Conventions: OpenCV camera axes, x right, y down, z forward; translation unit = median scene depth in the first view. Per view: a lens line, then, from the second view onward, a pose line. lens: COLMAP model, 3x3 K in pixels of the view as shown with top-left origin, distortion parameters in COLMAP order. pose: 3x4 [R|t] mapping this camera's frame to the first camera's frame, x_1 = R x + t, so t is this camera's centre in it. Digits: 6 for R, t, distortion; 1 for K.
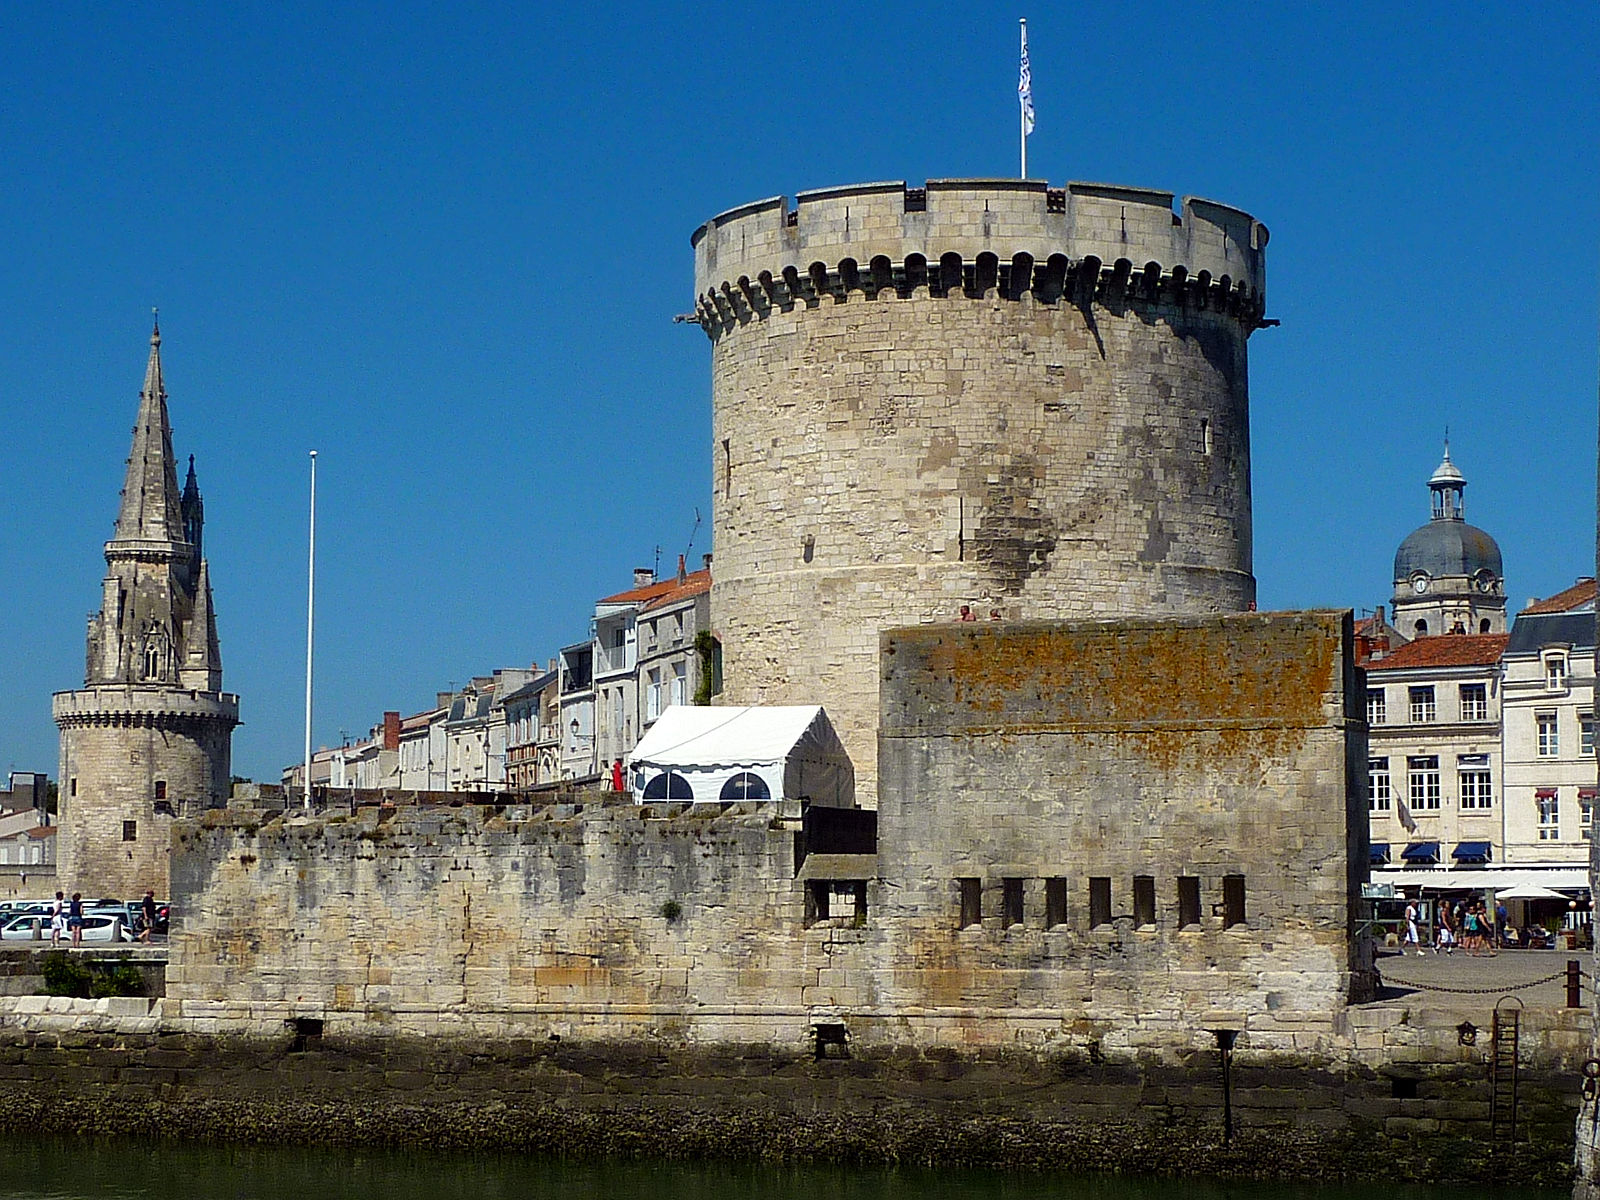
lens RADIAL K [[2866.0, 0, 800.3], [0, 2866.0, 599.1], [0, 0, 1]] dist [-0.012032, 0.000000]
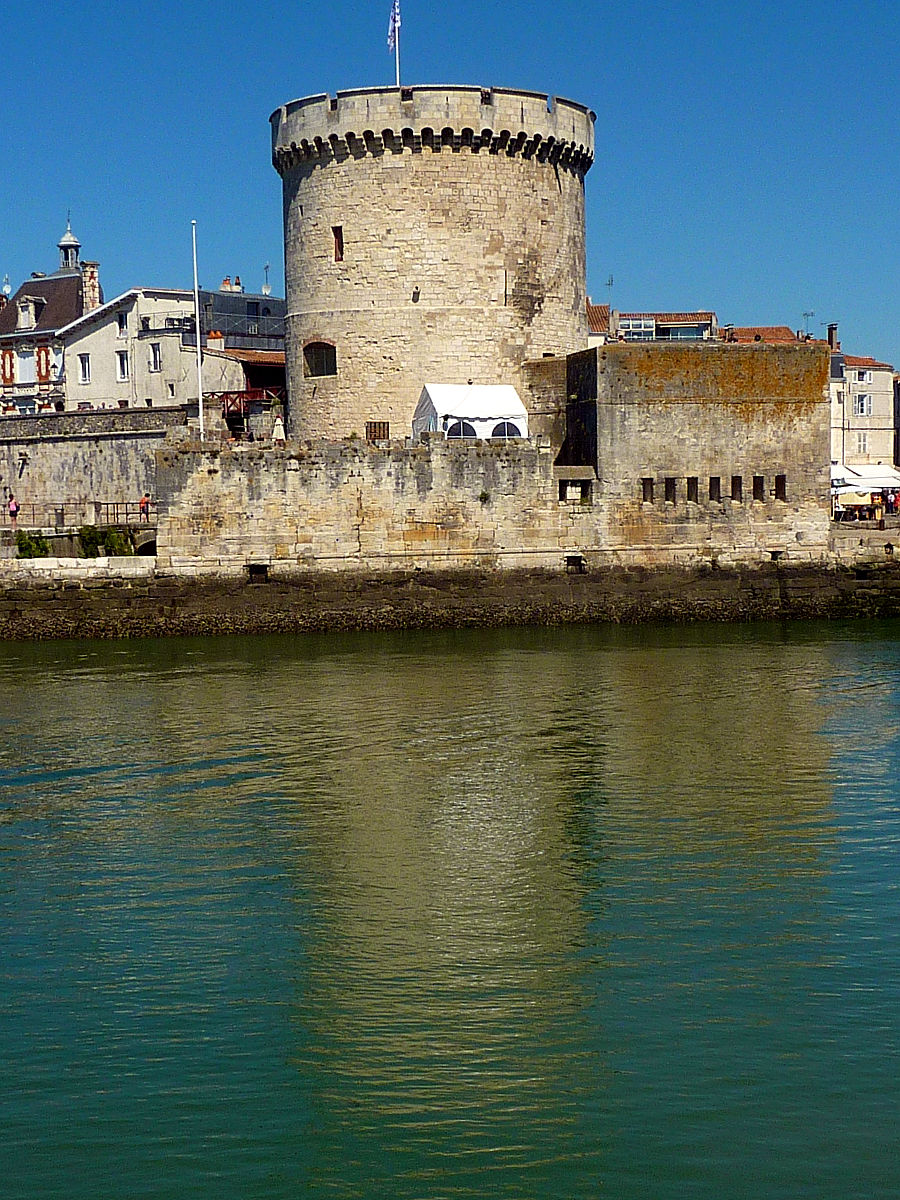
lens RADIAL K [[1785.4, 0, 450.2], [0, 1785.4, 600.9], [0, 0, 1]] dist [0.020708, 0.000000]
pose [[0.853359, -0.042932, 0.519554, -0.632108], [-0.039344, 0.988458, 0.146300, 0.007944], [-0.519838, -0.145288, 0.841820, 0.042725]]
